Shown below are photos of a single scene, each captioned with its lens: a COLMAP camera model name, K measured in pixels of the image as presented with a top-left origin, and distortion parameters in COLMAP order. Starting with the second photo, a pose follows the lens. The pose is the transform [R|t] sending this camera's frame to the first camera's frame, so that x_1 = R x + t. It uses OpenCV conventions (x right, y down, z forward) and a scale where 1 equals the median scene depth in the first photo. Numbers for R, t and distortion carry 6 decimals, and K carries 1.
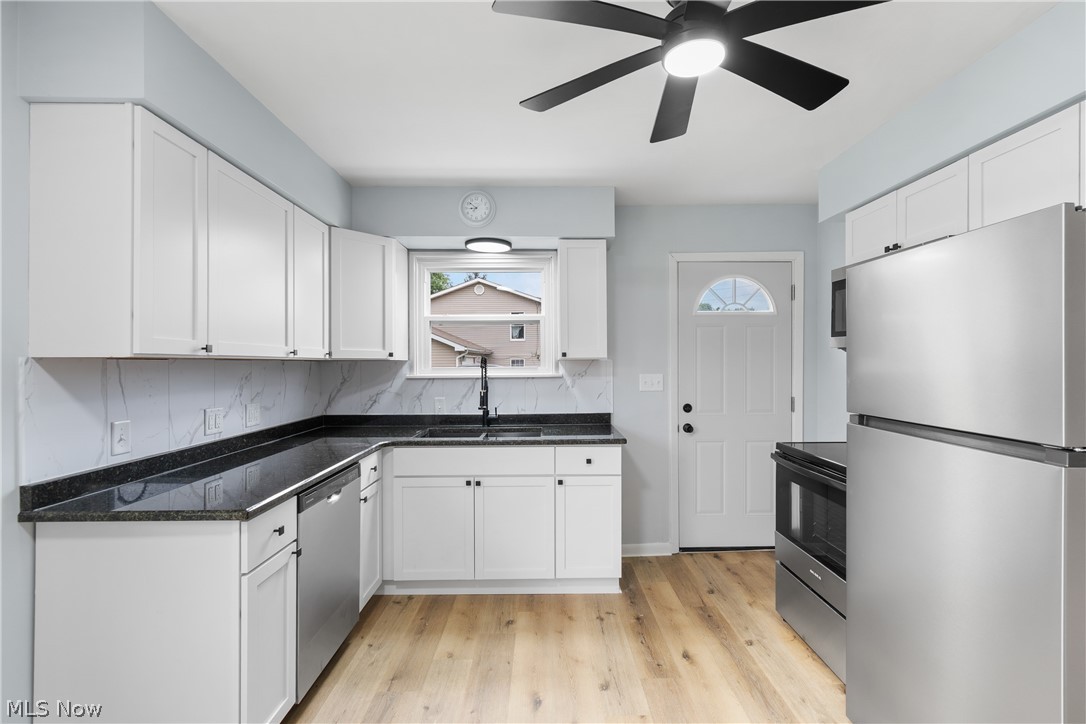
lens RADIAL K [[487.0, 0, 551.7], [0, 487.0, 364.0], [0, 0, 1]] dist [0.000370, -0.002281]
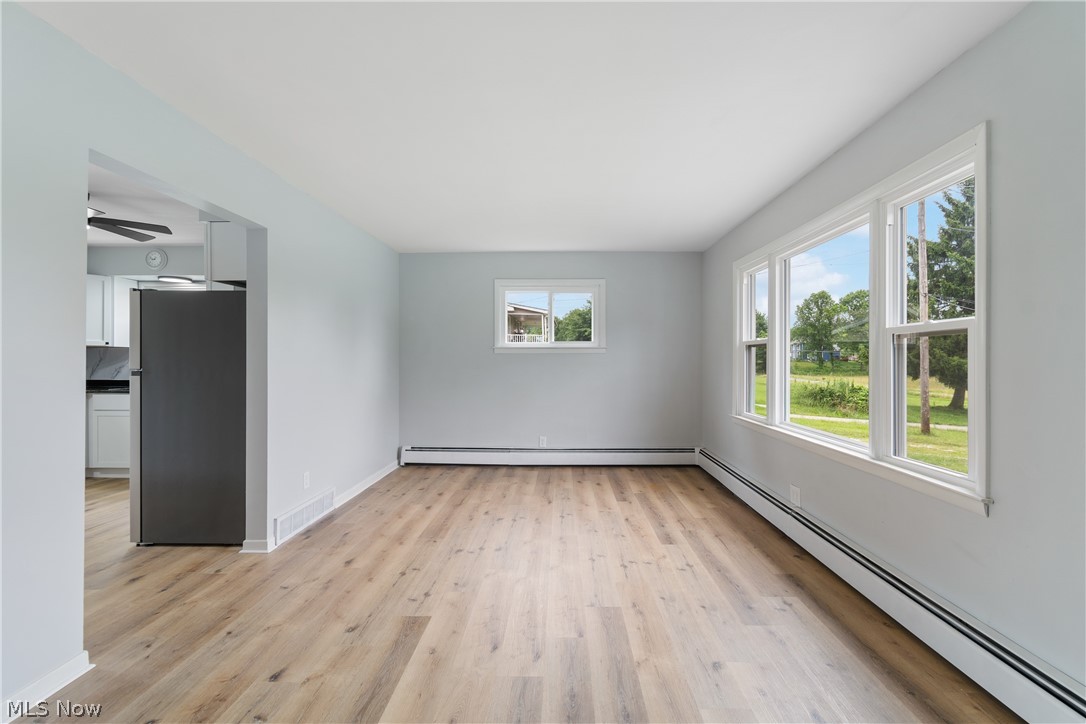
lens RADIAL K [[487.0, 0, 544.1], [0, 487.0, 362.7], [0, 0, 1]] dist [0.000370, -0.002281]
pose [[0.998941, -0.001763, -0.045985, 1.434176], [0.001630, 0.999994, -0.002914, 0.063153], [0.045989, 0.002836, 0.998938, -0.733089]]
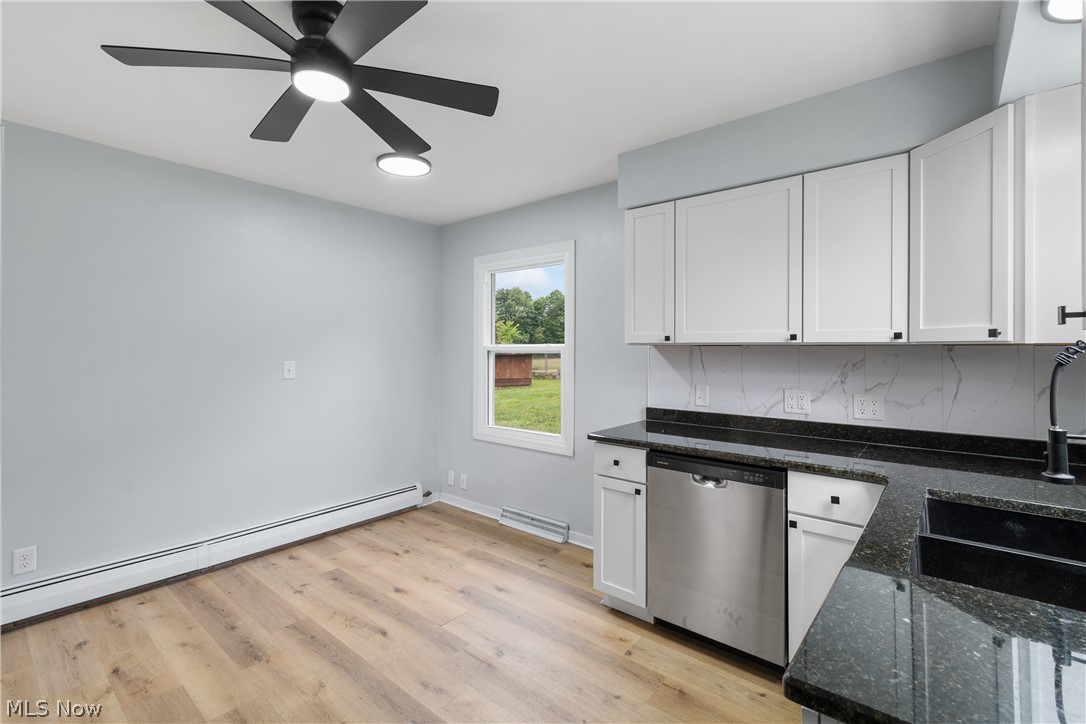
lens RADIAL K [[487.0, 0, 547.0], [0, 487.0, 346.0], [0, 0, 1]] dist [0.000370, -0.002281]
pose [[-0.659164, -0.003418, -0.751991, 0.405642], [-0.002465, 0.999994, -0.002385, -0.003141], [0.751995, 0.000282, -0.659169, 1.070027]]
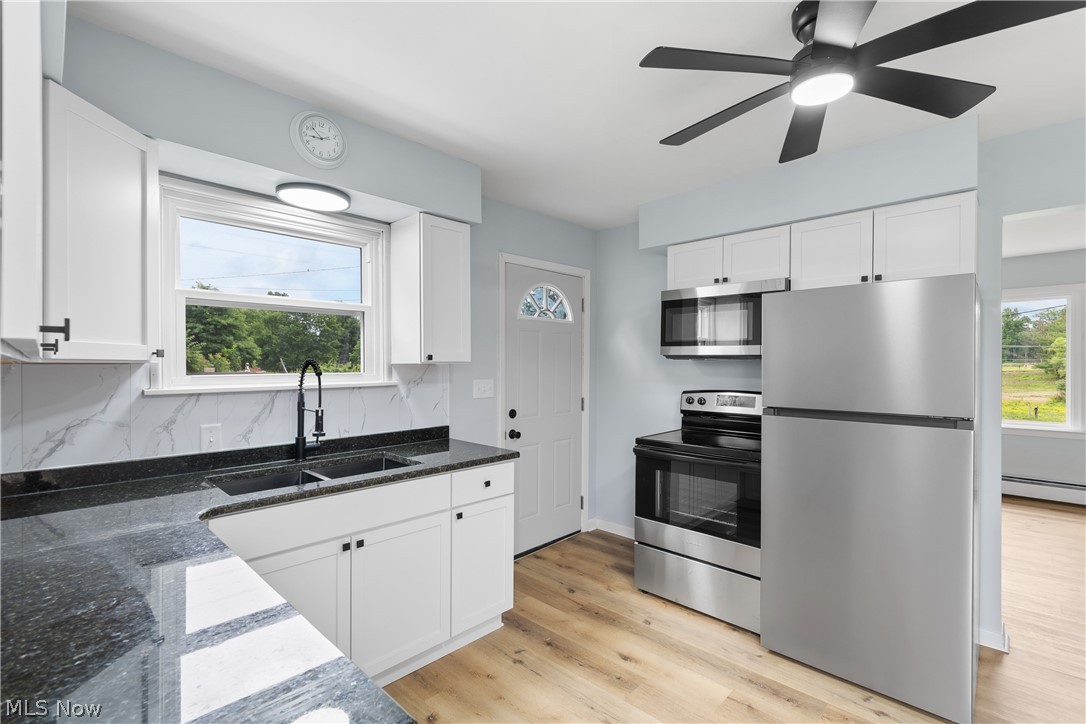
lens RADIAL K [[487.0, 0, 533.8], [0, 487.0, 367.3], [0, 0, 1]] dist [0.000370, -0.002281]
pose [[0.703903, -0.001052, 0.710296, -0.460426], [0.001136, 0.999999, 0.000355, -0.003358], [-0.710296, 0.000557, 0.703903, 0.338655]]
